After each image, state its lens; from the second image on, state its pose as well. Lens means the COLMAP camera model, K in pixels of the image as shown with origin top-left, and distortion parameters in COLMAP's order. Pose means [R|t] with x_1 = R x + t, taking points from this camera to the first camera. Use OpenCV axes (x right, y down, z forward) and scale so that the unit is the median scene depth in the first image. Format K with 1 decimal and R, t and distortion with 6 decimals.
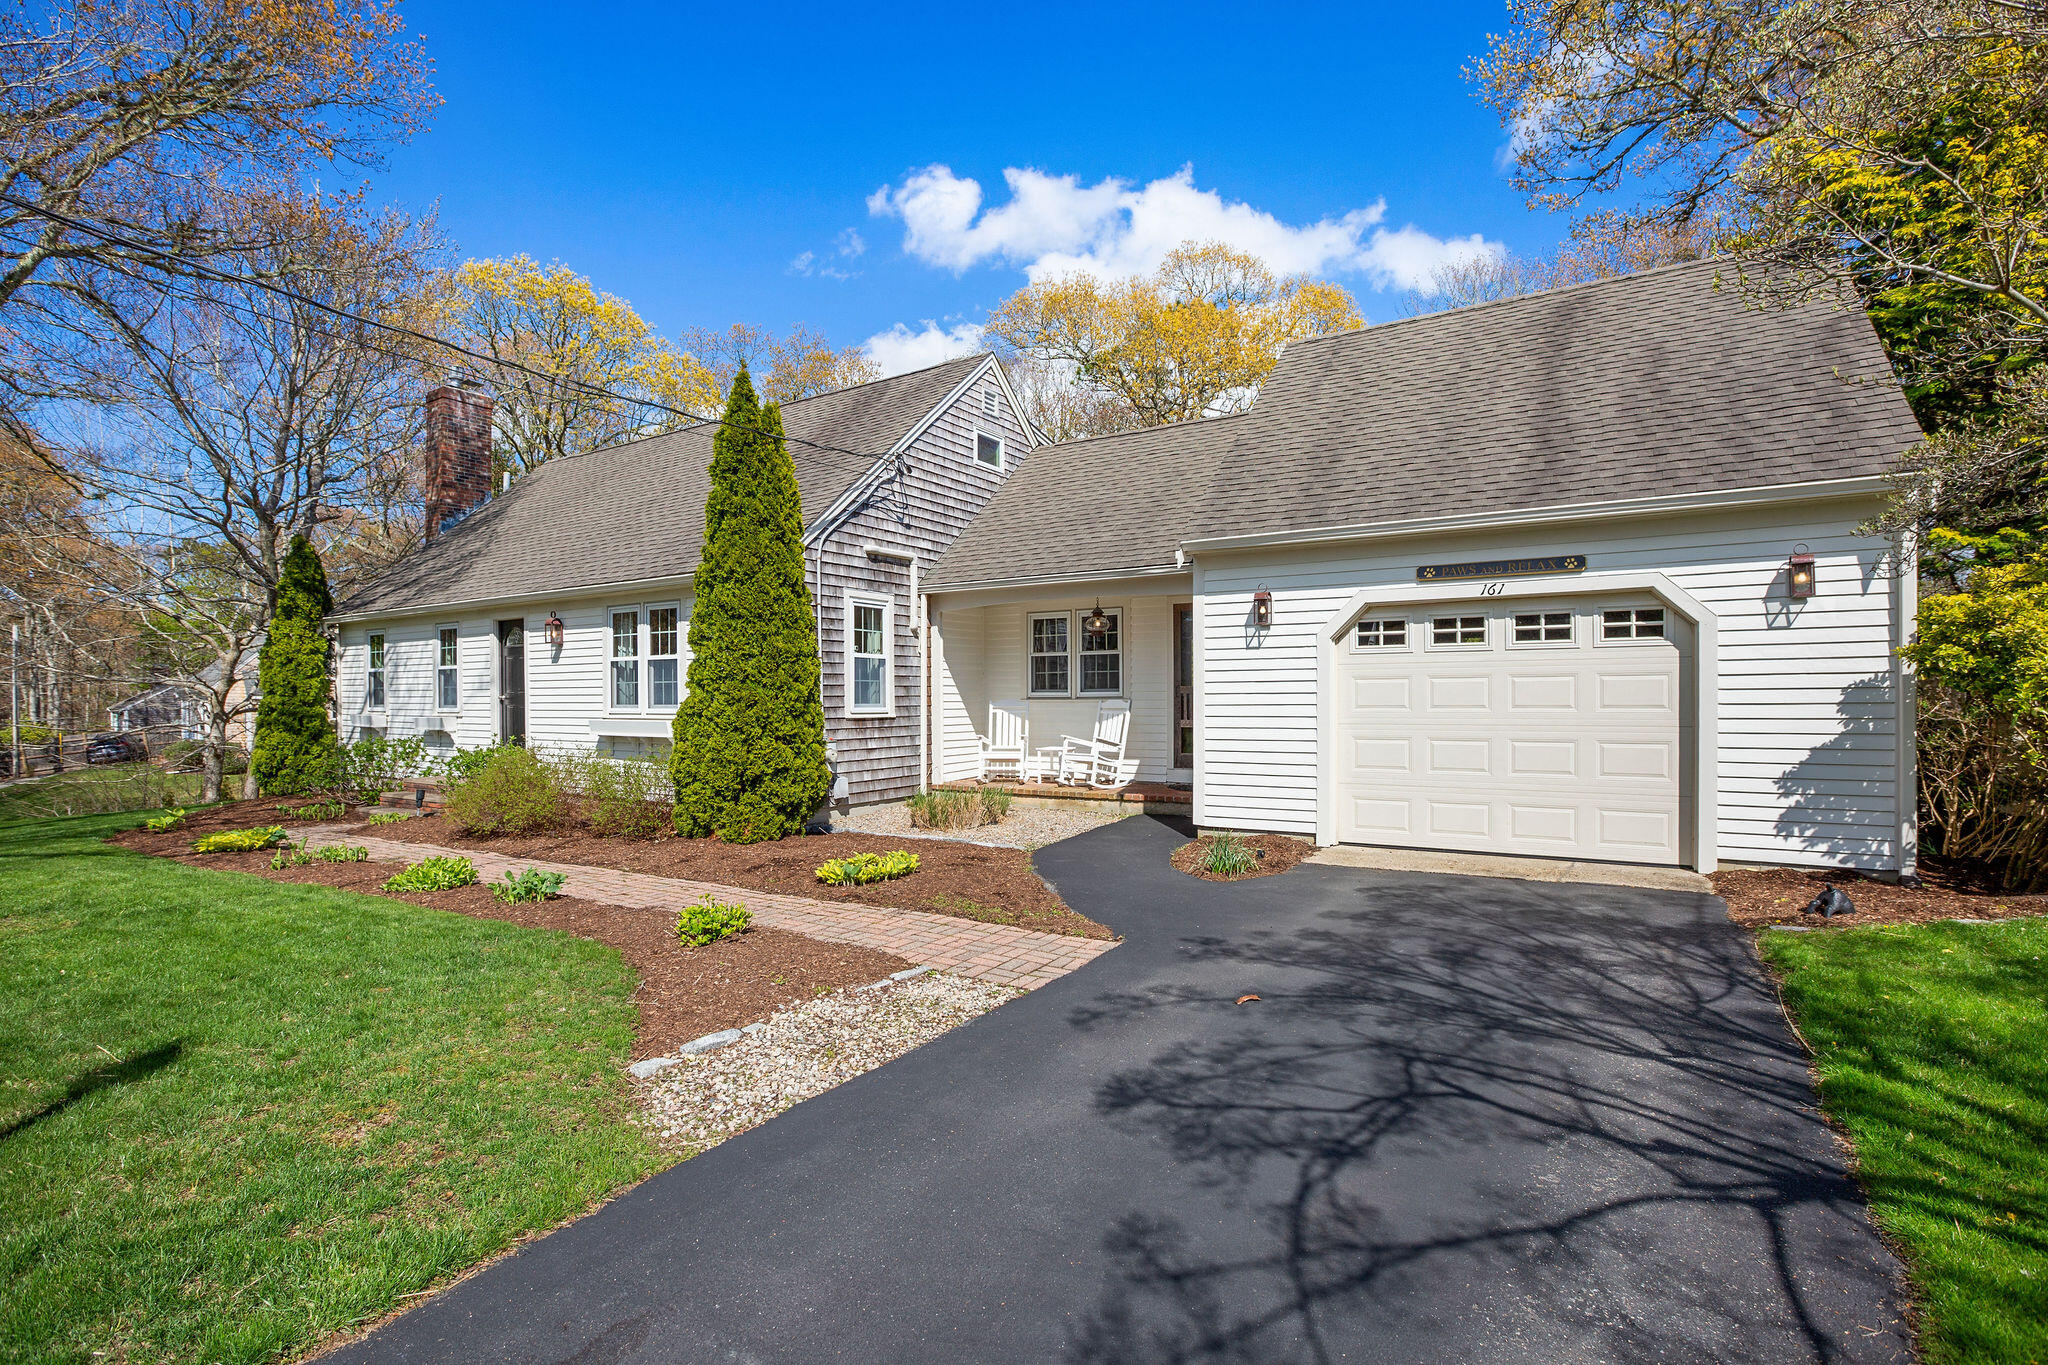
lens RADIAL K [[937.6, 0, 1024.0], [0, 937.6, 682.5], [0, 0, 1]] dist [-0.054569, 0.019265]
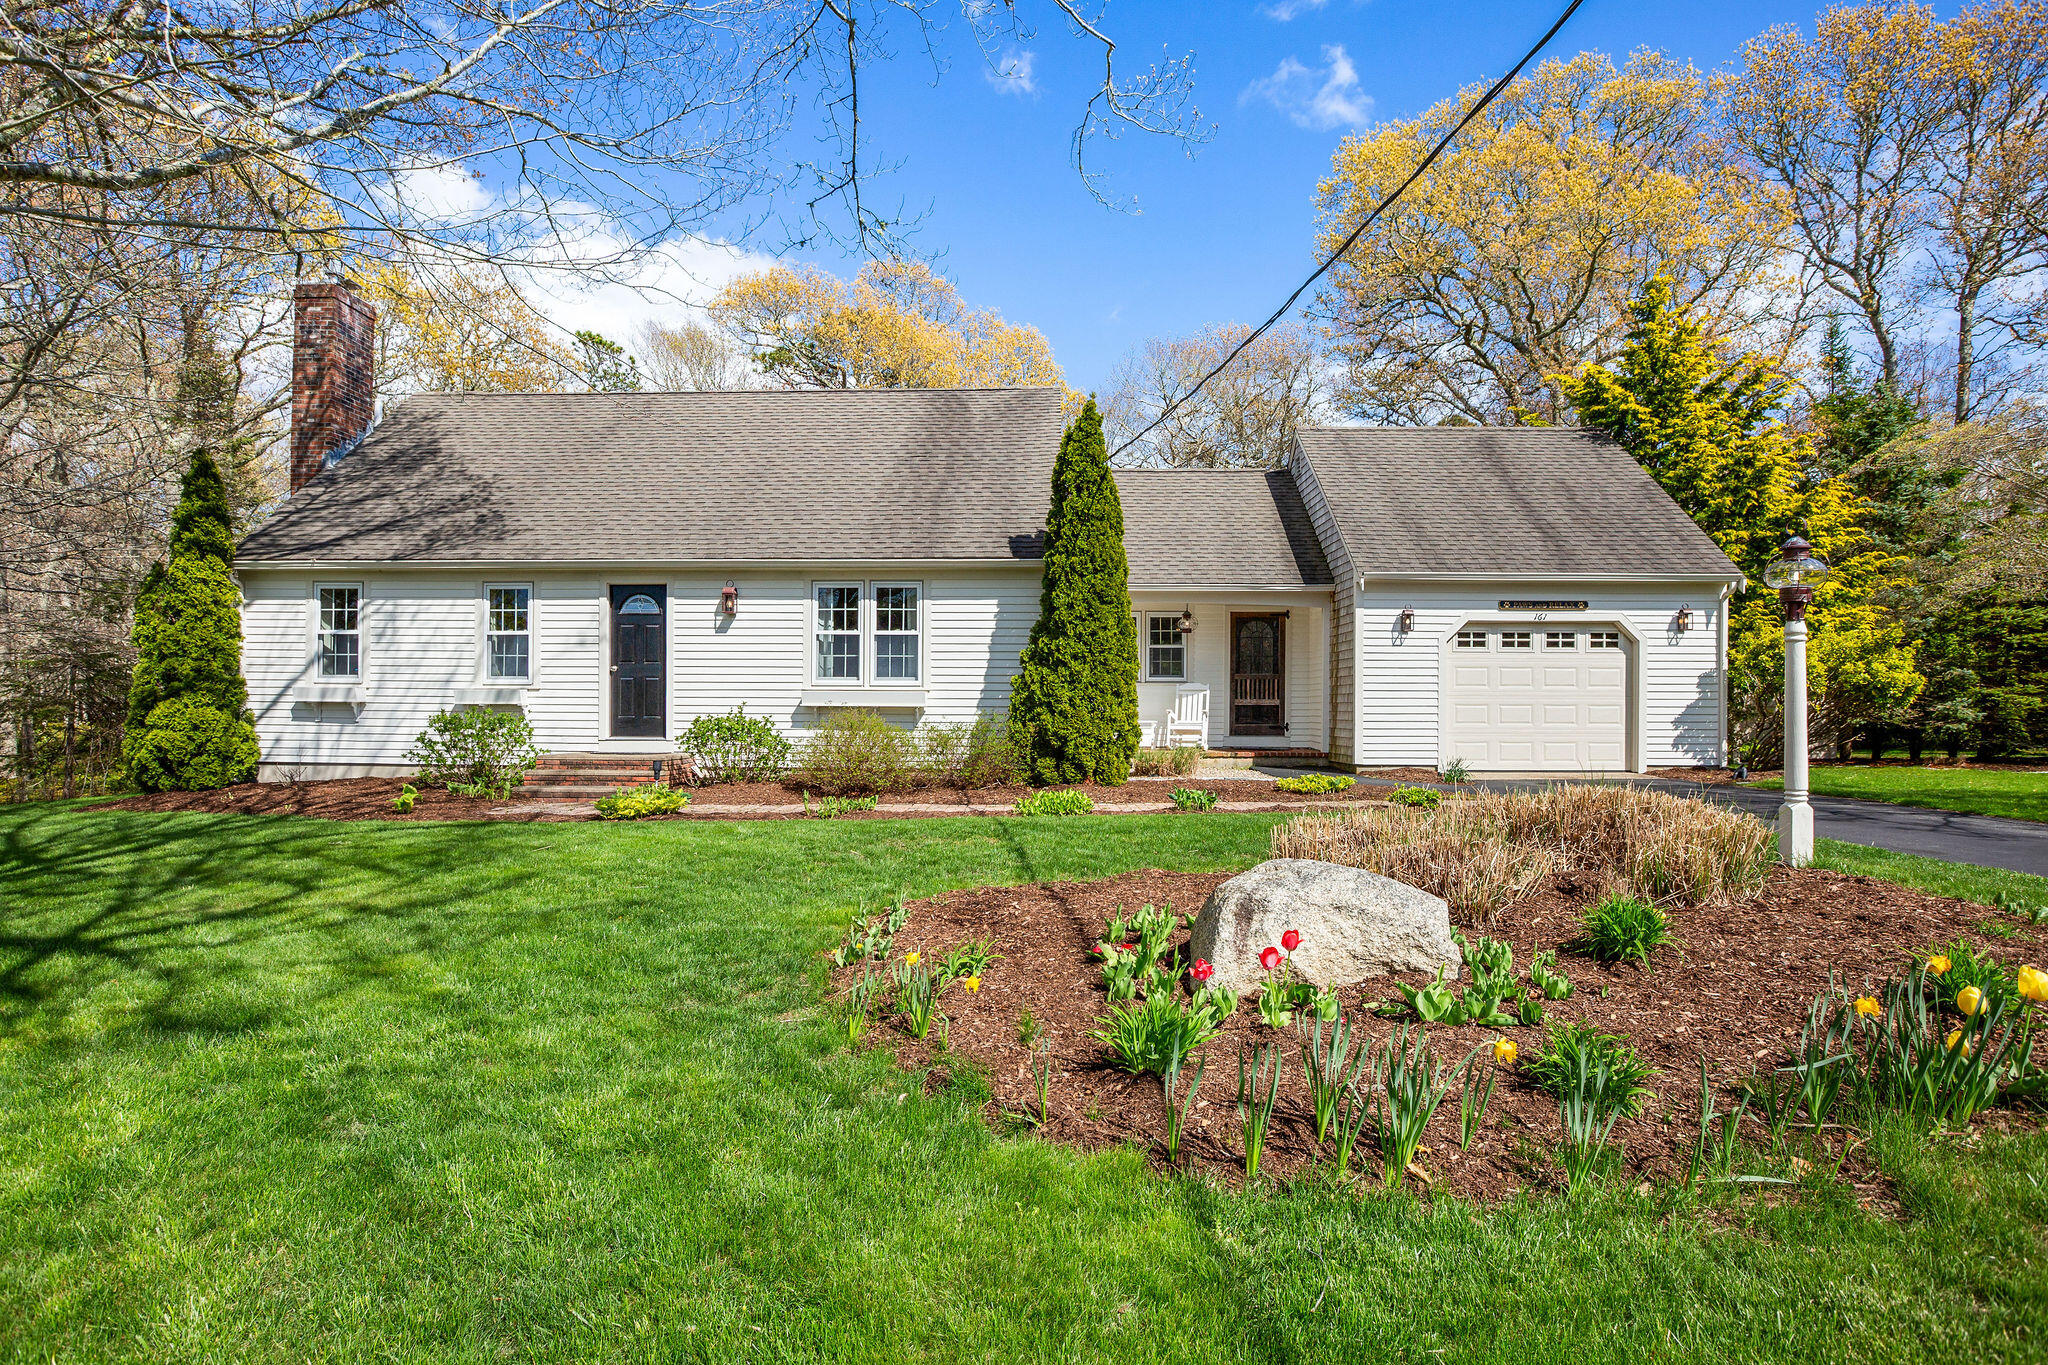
lens RADIAL K [[993.9, 0, 1017.5], [0, 993.9, 706.6], [0, 0, 1]] dist [-0.032127, 0.000313]
pose [[0.857674, 0.010605, 0.514085, -1.217303], [-0.016826, 0.999831, 0.007445, 0.066536], [-0.513919, -0.015036, 0.857707, -0.072962]]
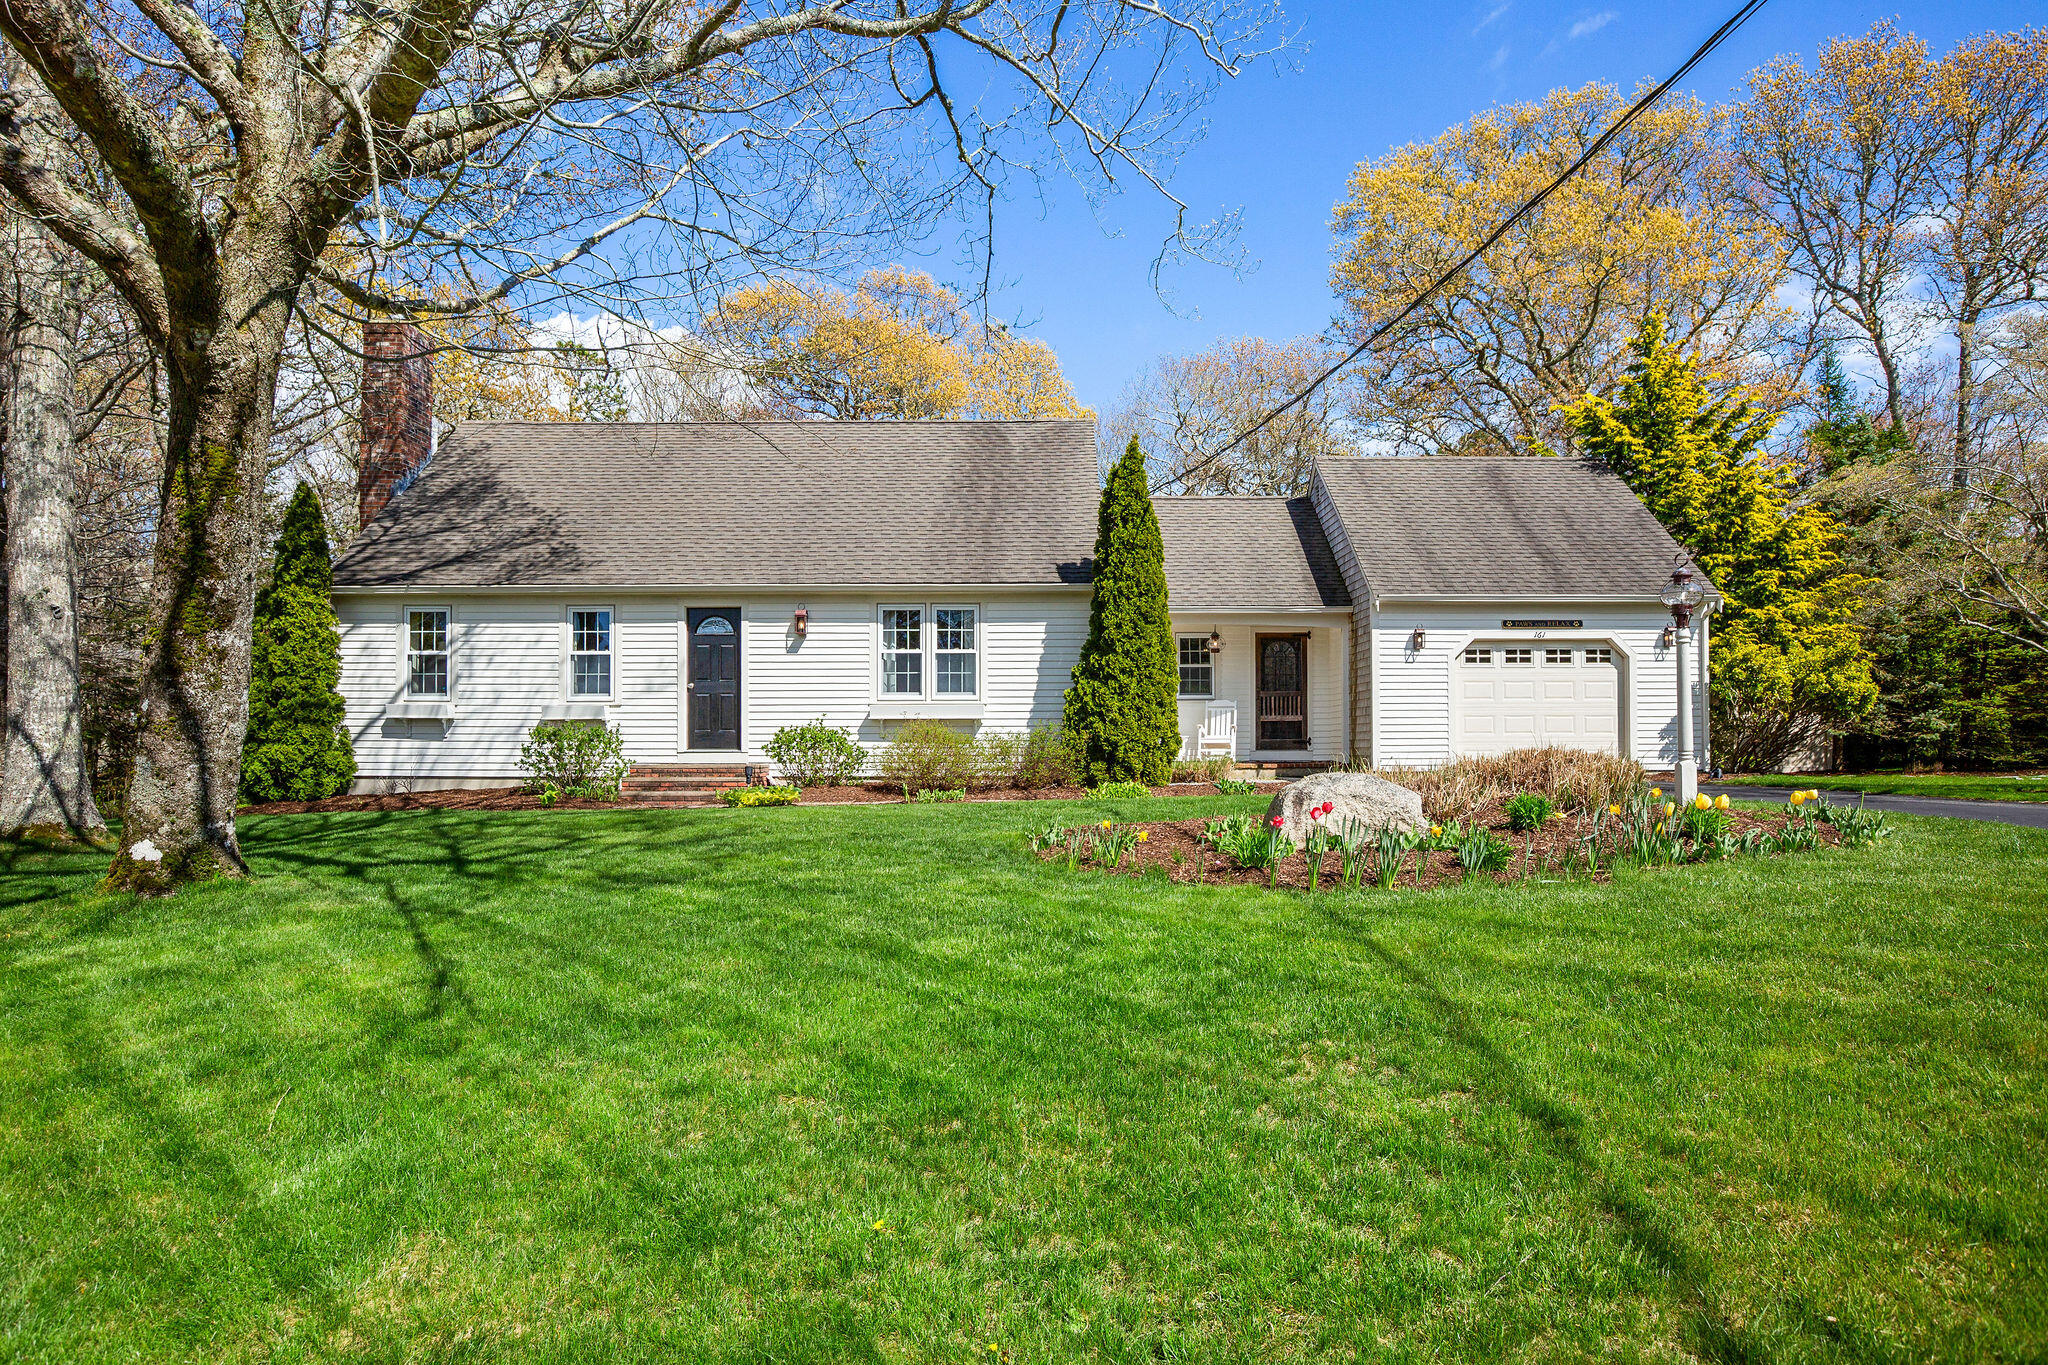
lens RADIAL K [[1178.4, 0, 1034.4], [0, 1178.4, 744.8], [0, 0, 1]] dist [-0.030721, -0.001038]
pose [[0.835024, 0.008296, 0.550151, -1.589460], [-0.008649, 0.999961, -0.001951, 0.130397], [-0.550146, -0.003129, 0.835063, -0.406660]]
